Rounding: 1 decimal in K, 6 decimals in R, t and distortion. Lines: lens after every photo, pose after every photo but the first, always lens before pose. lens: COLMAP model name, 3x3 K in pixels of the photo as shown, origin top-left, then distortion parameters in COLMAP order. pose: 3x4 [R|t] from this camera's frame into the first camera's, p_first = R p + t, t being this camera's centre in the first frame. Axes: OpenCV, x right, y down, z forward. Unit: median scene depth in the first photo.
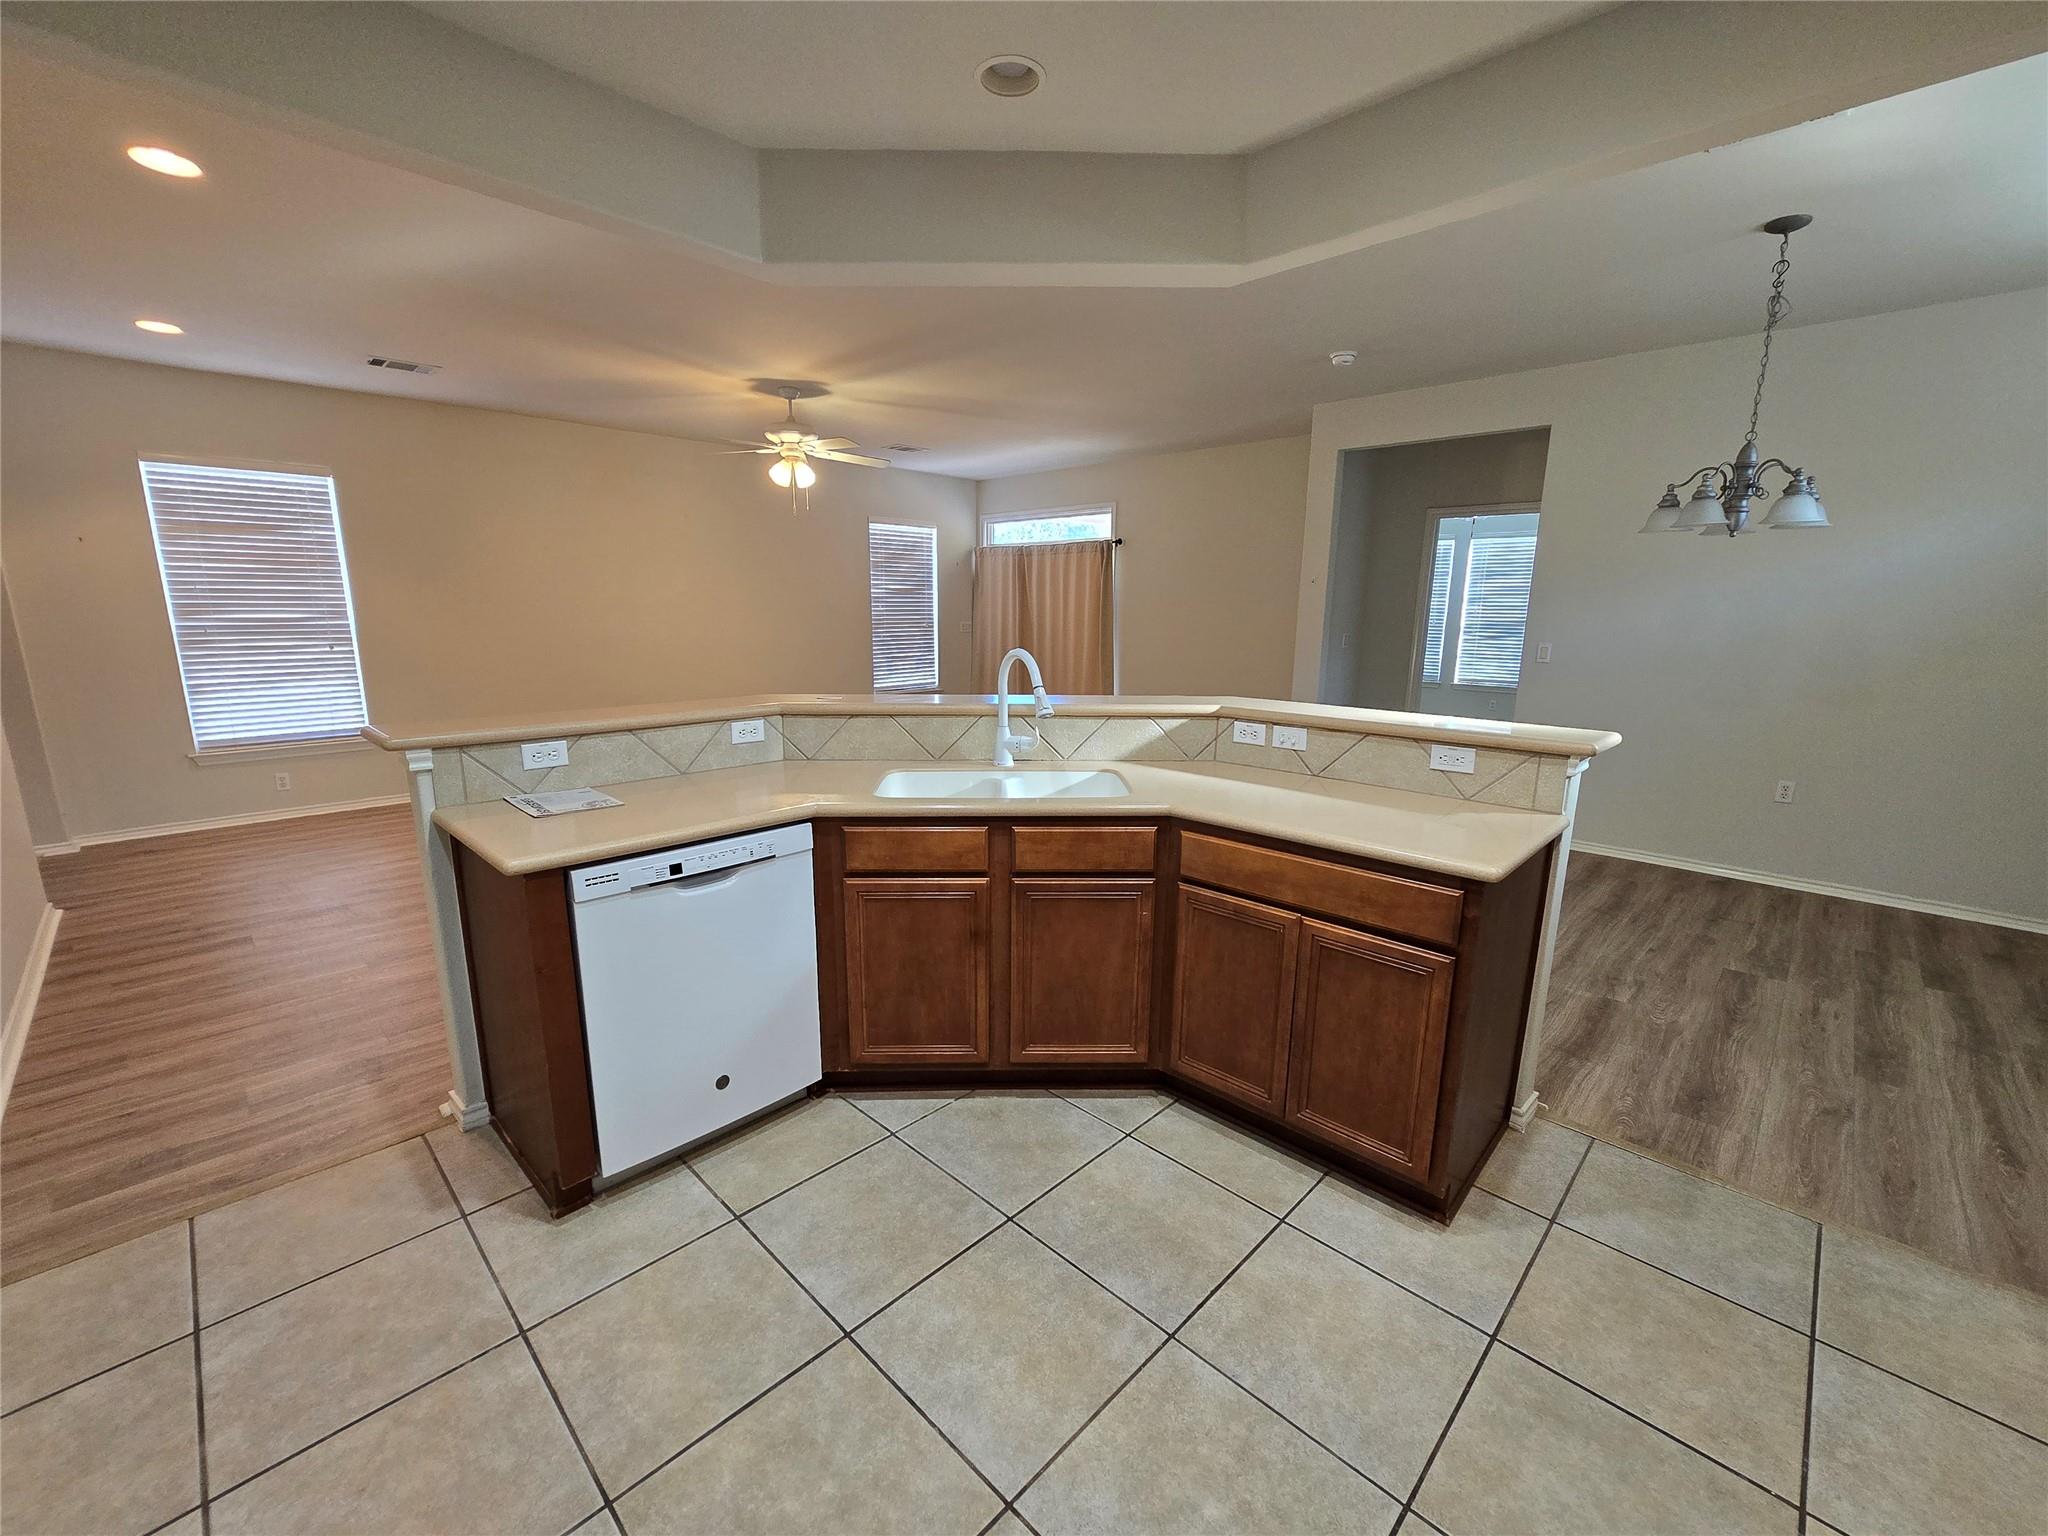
lens RADIAL K [[836.6, 0, 1019.7], [0, 836.6, 780.8], [0, 0, 1]] dist [-0.006082, 0.002438]
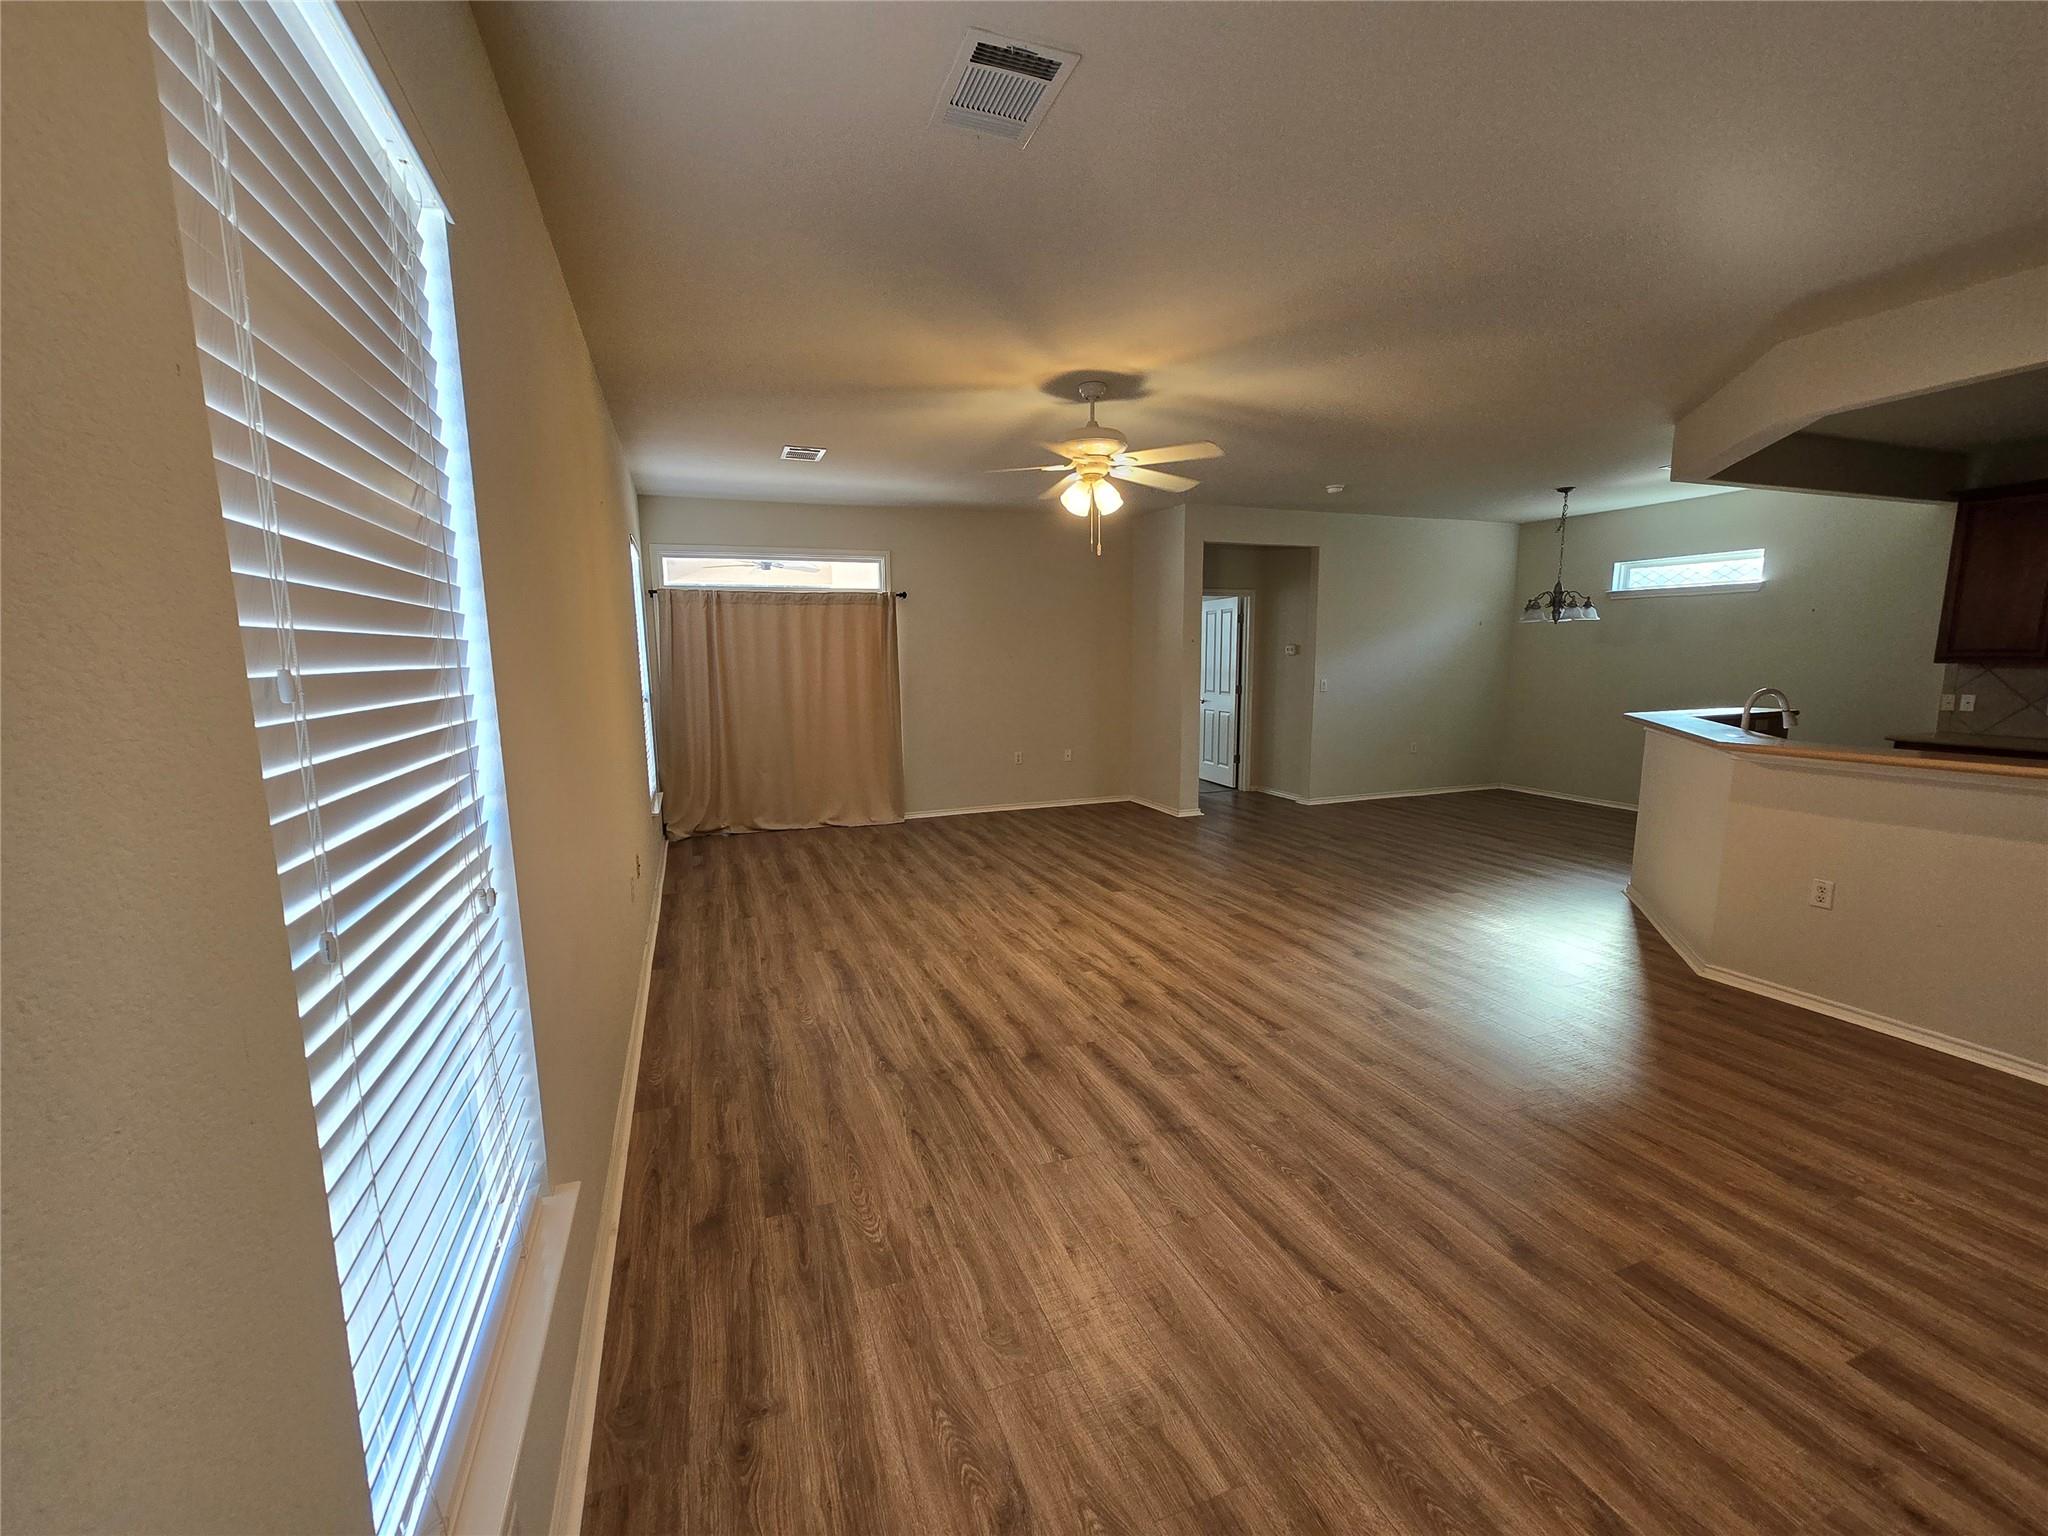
lens RADIAL K [[836.6, 0, 1016.9], [0, 836.6, 780.4], [0, 0, 1]] dist [-0.006082, 0.002438]
pose [[0.413282, -0.149313, 0.898278, -1.536428], [0.203565, 0.976649, 0.068684, -0.283361], [-0.887558, 0.154472, 0.434027, 1.182411]]
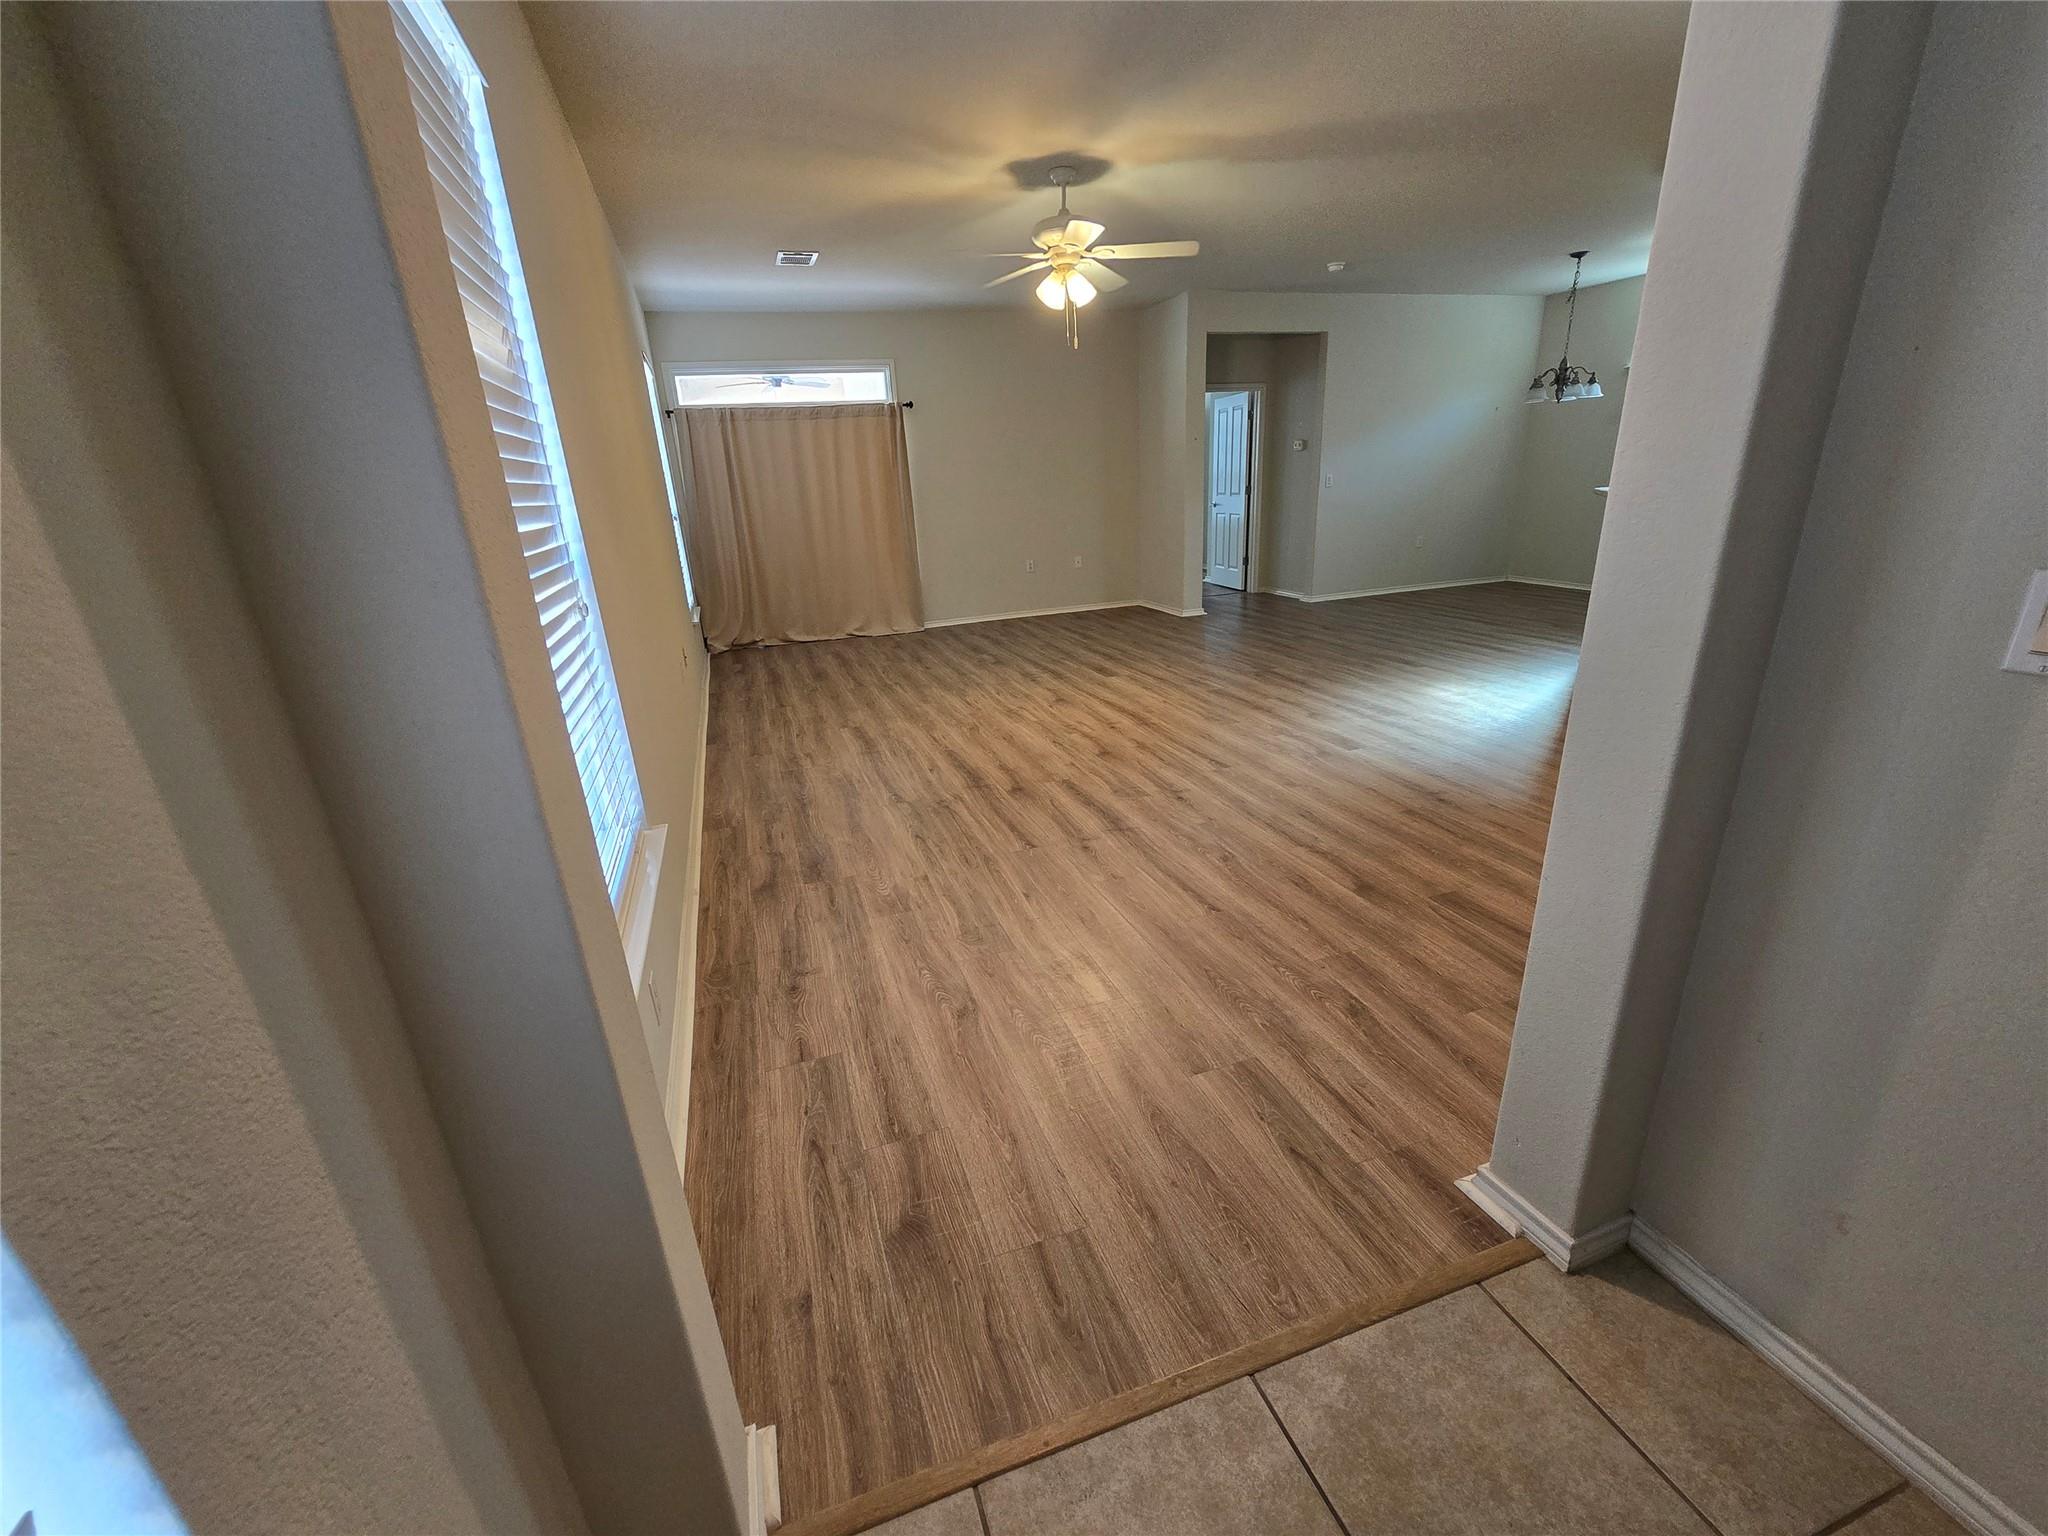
lens RADIAL K [[836.6, 0, 1020.8], [0, 836.6, 778.0], [0, 0, 1]] dist [-0.006082, 0.002438]
pose [[0.444273, -0.333769, 0.831396, -1.673094], [0.241106, 0.938316, 0.247853, -0.216131], [-0.862838, 0.090340, 0.497342, 1.051256]]
